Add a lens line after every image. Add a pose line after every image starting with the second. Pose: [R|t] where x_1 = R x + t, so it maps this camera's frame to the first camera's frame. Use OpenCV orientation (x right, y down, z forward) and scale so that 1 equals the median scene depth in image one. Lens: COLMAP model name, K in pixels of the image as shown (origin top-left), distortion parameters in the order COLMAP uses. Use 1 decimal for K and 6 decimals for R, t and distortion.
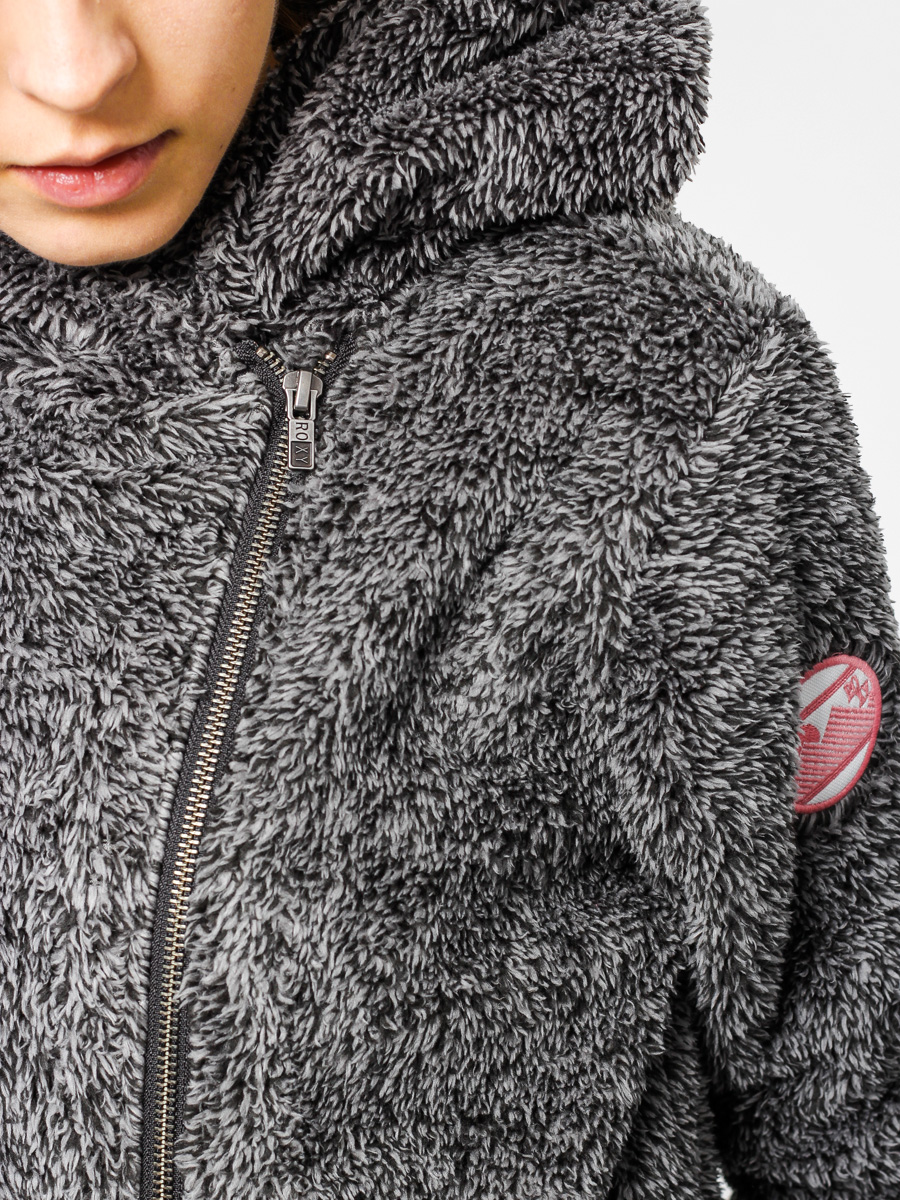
lens RADIAL K [[1676.7, 0, 450.0], [0, 1676.7, 600.0], [0, 0, 1]] dist [-0.015549, -0.062771]
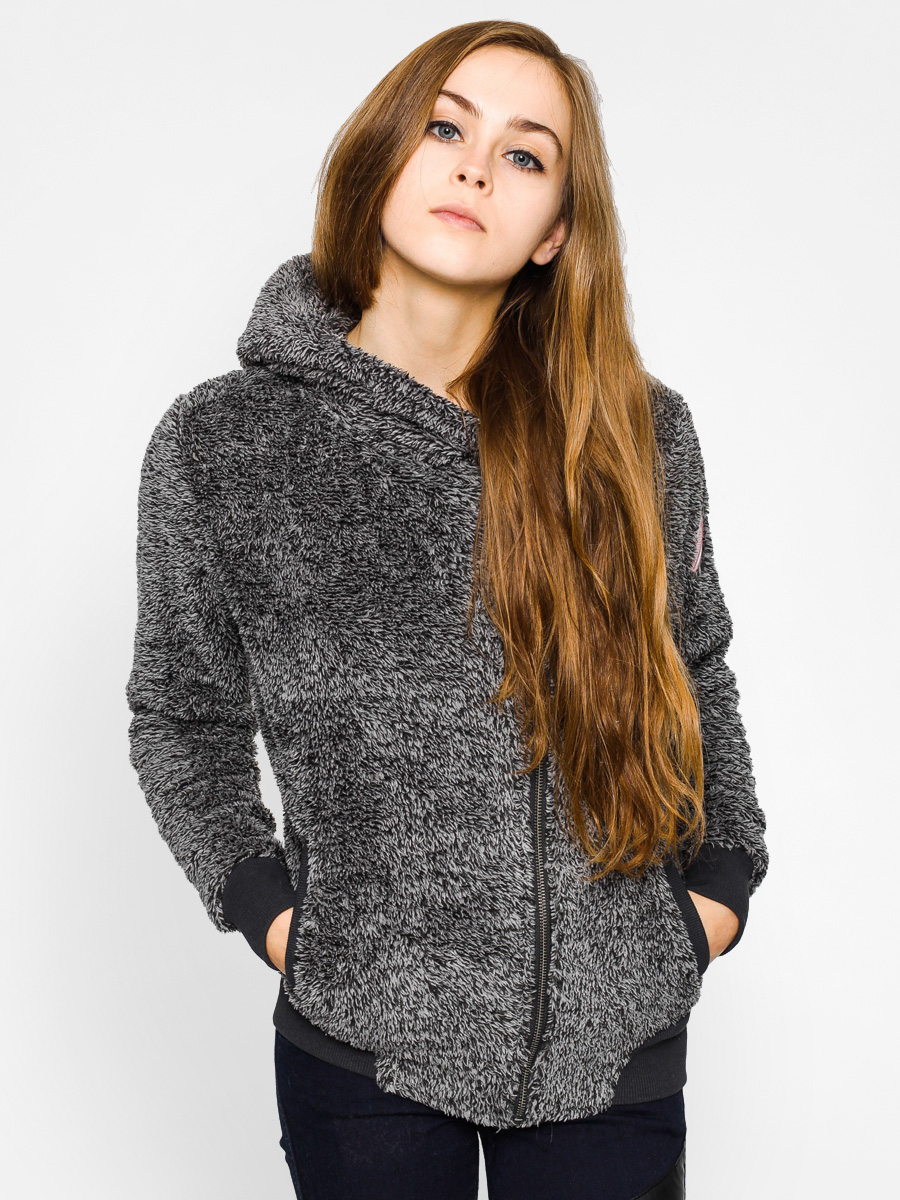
lens RADIAL K [[1676.7, 0, 450.0], [0, 1676.7, 600.0], [0, 0, 1]] dist [-0.015549, -0.062771]
pose [[0.943959, -0.149066, 0.294485, -1.096942], [0.113721, 0.984462, 0.133800, -0.267995], [-0.309854, -0.092812, 0.946243, -1.610808]]
